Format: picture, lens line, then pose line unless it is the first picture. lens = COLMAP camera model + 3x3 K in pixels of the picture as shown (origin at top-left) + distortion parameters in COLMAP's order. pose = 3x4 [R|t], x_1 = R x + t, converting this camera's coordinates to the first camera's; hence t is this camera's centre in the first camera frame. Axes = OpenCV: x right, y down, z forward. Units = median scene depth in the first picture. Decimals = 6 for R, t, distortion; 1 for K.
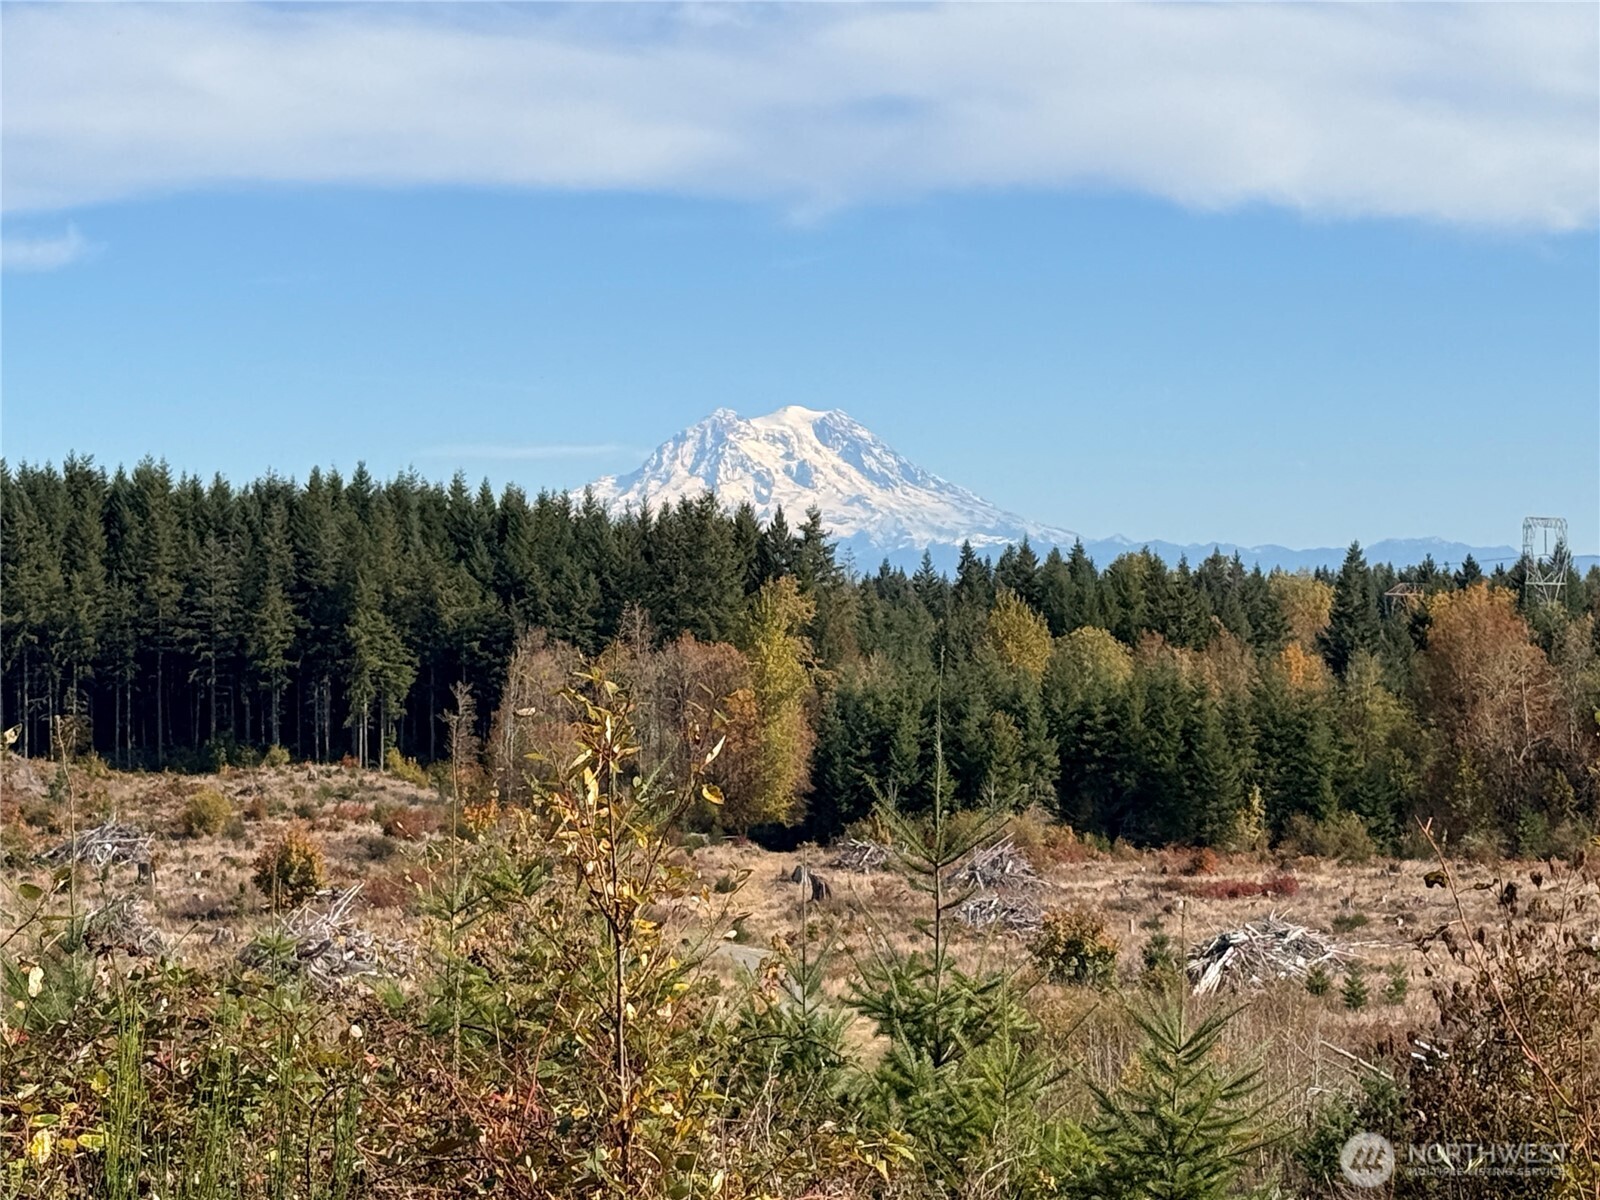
lens RADIAL K [[4243.3, 0, 744.8], [0, 4243.3, 578.4], [0, 0, 1]] dist [0.030017, 0.000000]
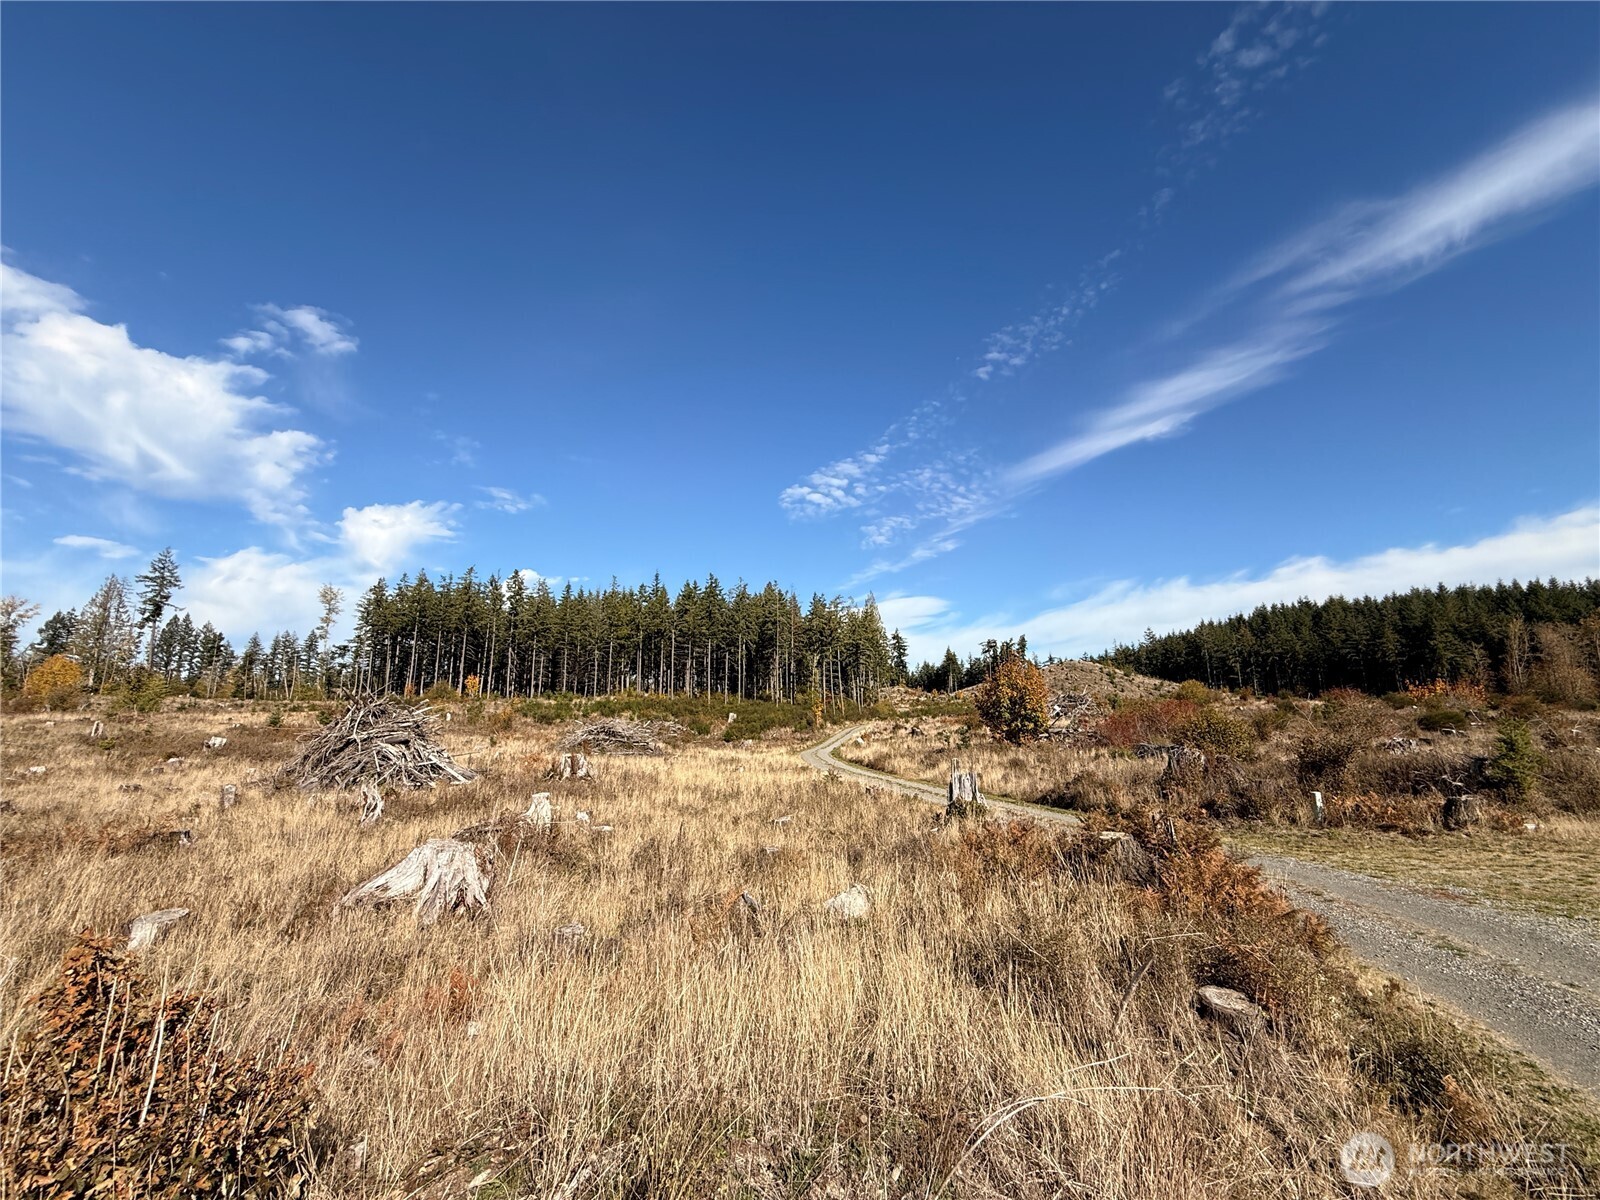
lens RADIAL K [[639.5, 0, 797.2], [0, 639.5, 593.0], [0, 0, 1]] dist [0.003182, 0.000786]
pose [[0.577836, -0.160364, -0.800243, -0.010619], [0.025740, 0.983599, -0.178521, 0.051184], [0.815747, 0.082557, 0.572487, 0.666055]]
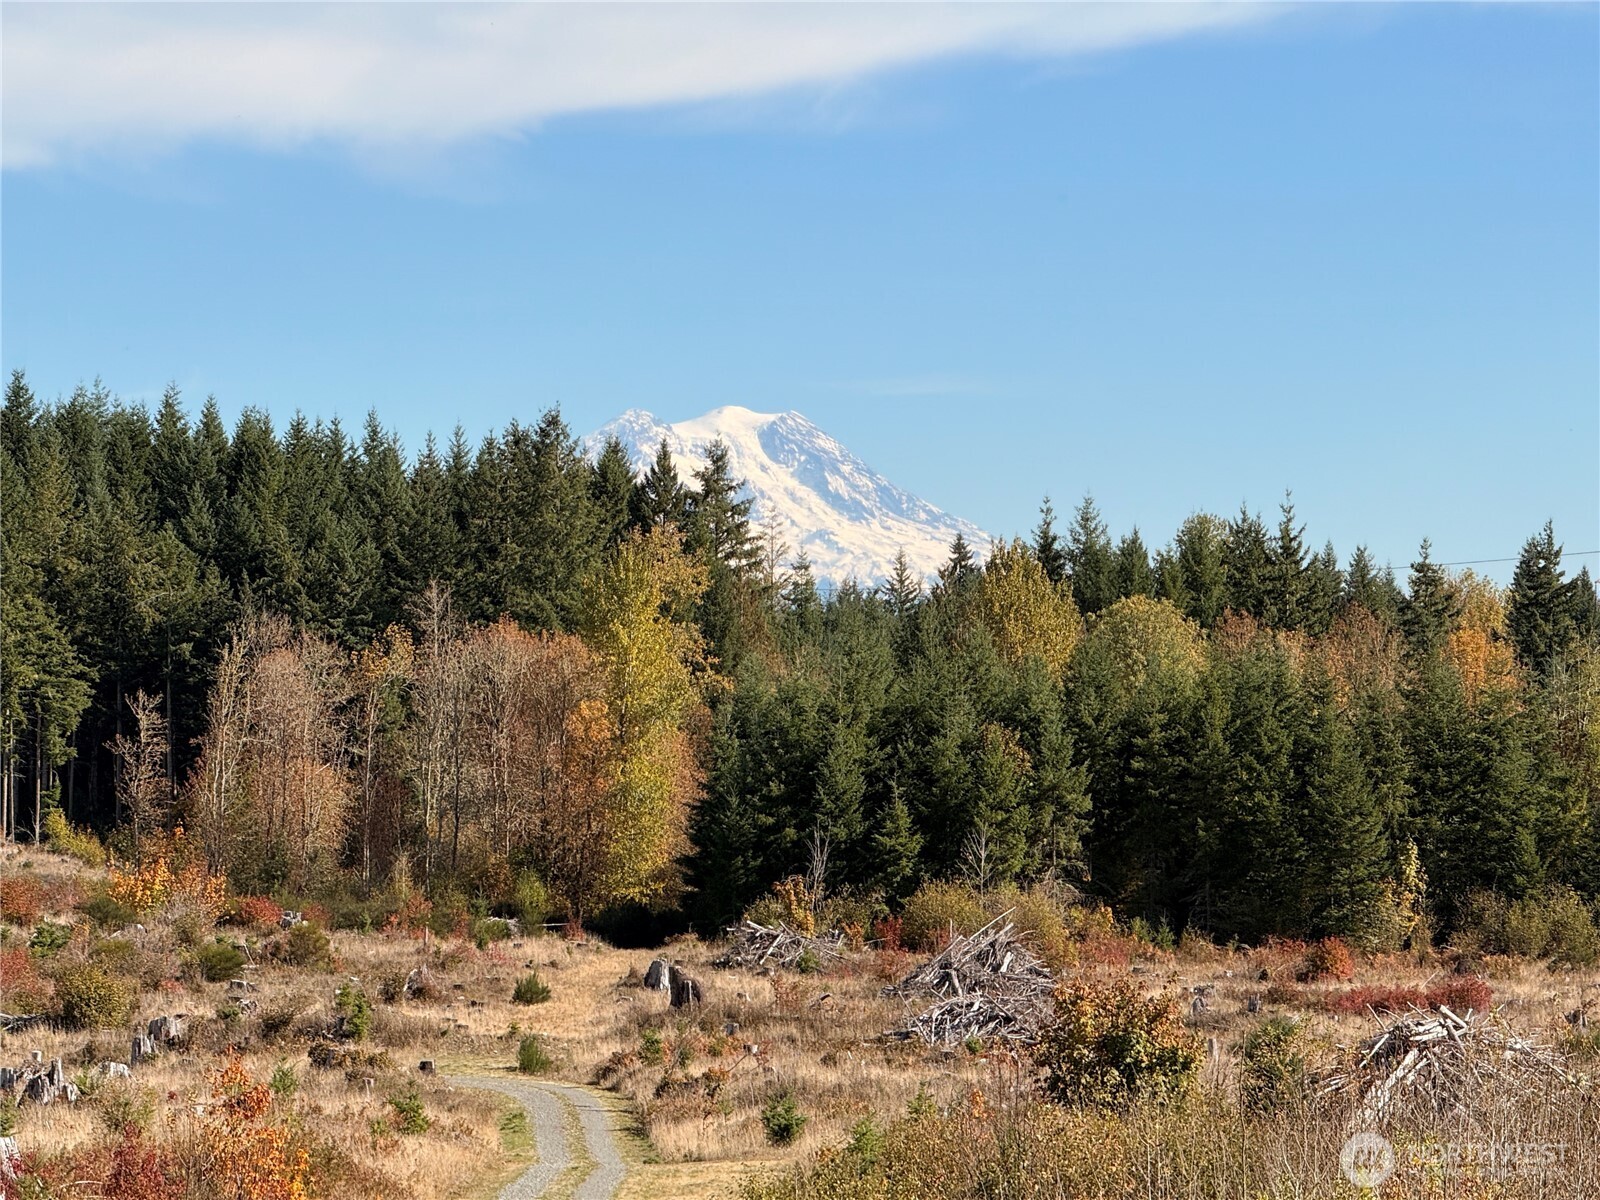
lens RADIAL K [[5870.4, 0, 804.2], [0, 5870.4, 609.3], [0, 0, 1]] dist [0.165917, 0.000000]
pose [[0.999701, 0.004143, 0.024080, 0.011072], [-0.004003, 0.999975, -0.005823, 0.018809], [-0.024104, 0.005725, 0.999693, 0.140170]]
